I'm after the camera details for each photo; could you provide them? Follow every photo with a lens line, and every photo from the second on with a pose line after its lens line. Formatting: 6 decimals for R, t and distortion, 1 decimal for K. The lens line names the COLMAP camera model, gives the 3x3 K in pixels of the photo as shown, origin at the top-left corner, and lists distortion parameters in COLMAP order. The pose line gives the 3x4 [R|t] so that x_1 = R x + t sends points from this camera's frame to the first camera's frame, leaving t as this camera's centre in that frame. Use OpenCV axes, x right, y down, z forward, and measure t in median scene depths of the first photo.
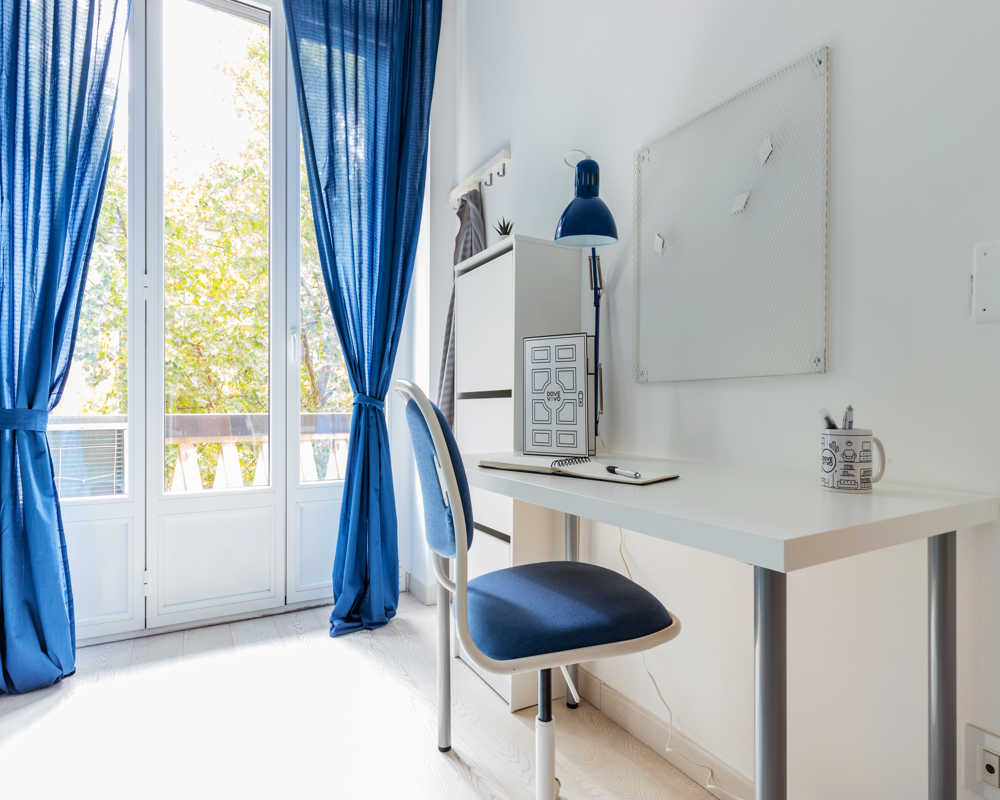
lens RADIAL K [[567.4, 0, 512.5], [0, 567.4, 409.7], [0, 0, 1]] dist [0.003240, -0.001806]
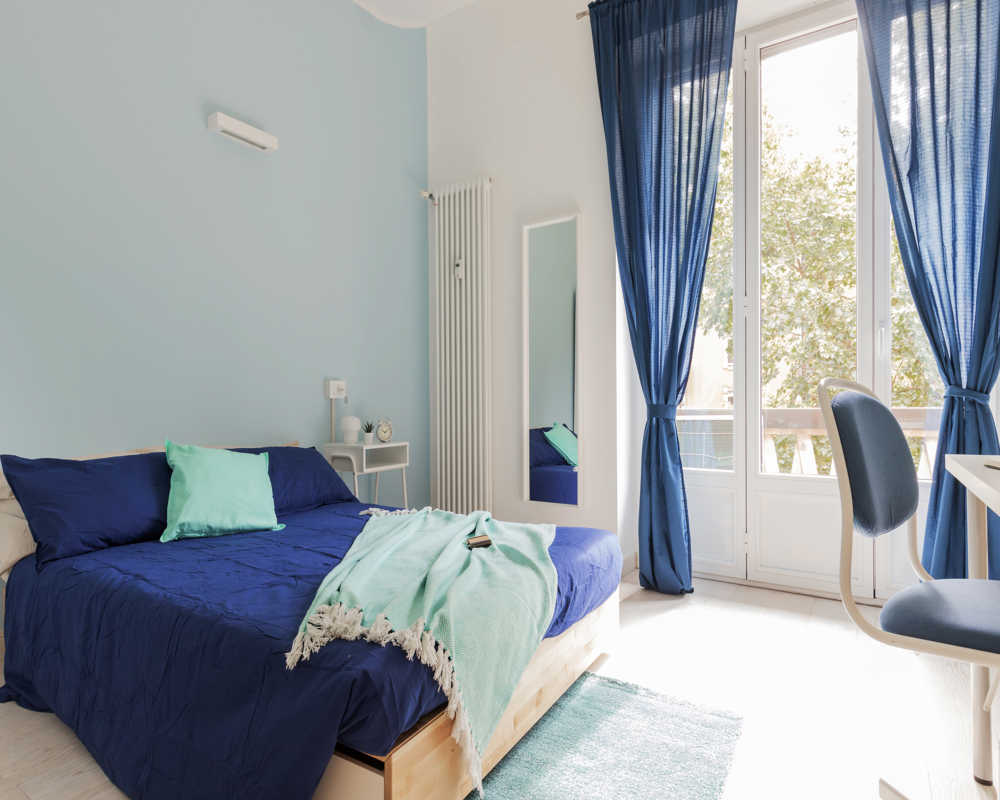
lens RADIAL K [[615.4, 0, 507.9], [0, 615.4, 405.1], [0, 0, 1]] dist [0.012953, -0.002688]
pose [[0.457779, -0.001849, -0.889064, 0.320566], [0.003103, 0.999995, -0.000482, 0.000131], [0.889061, -0.002538, 0.457782, -0.089115]]
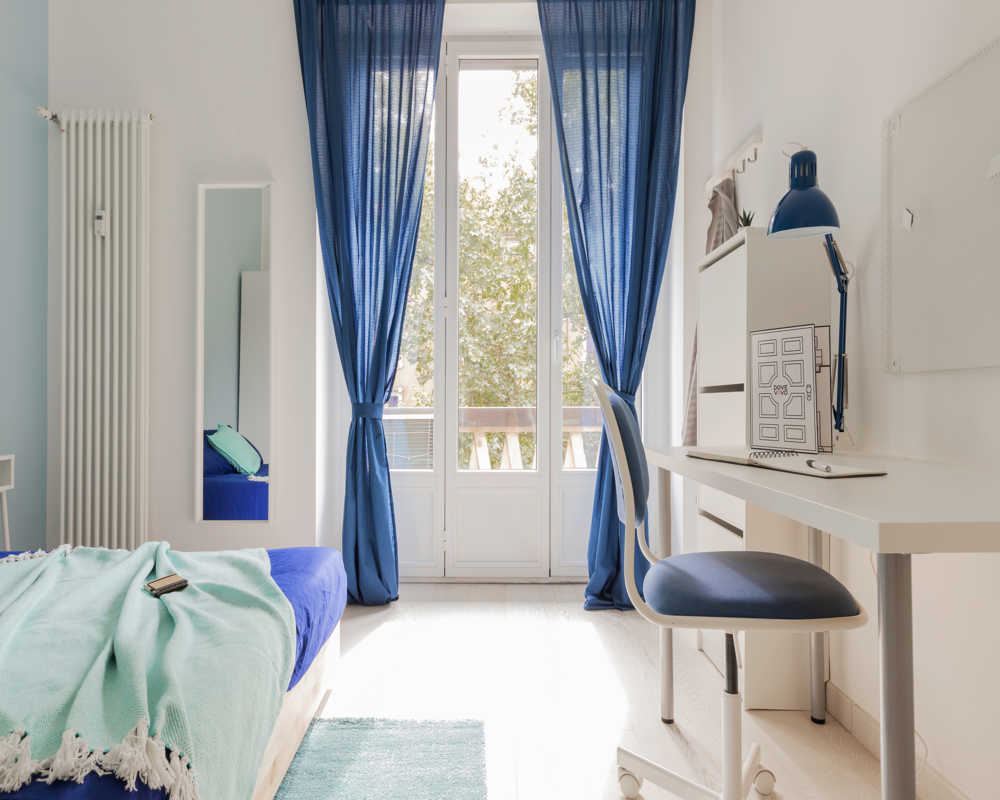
lens RADIAL K [[615.4, 0, 508.4], [0, 615.4, 395.1], [0, 0, 1]] dist [0.012953, -0.002688]
pose [[0.872531, -0.006245, -0.488520, 0.148334], [-0.000904, 0.999896, -0.014396, 0.000624], [0.488559, 0.013003, 0.872434, -0.130880]]
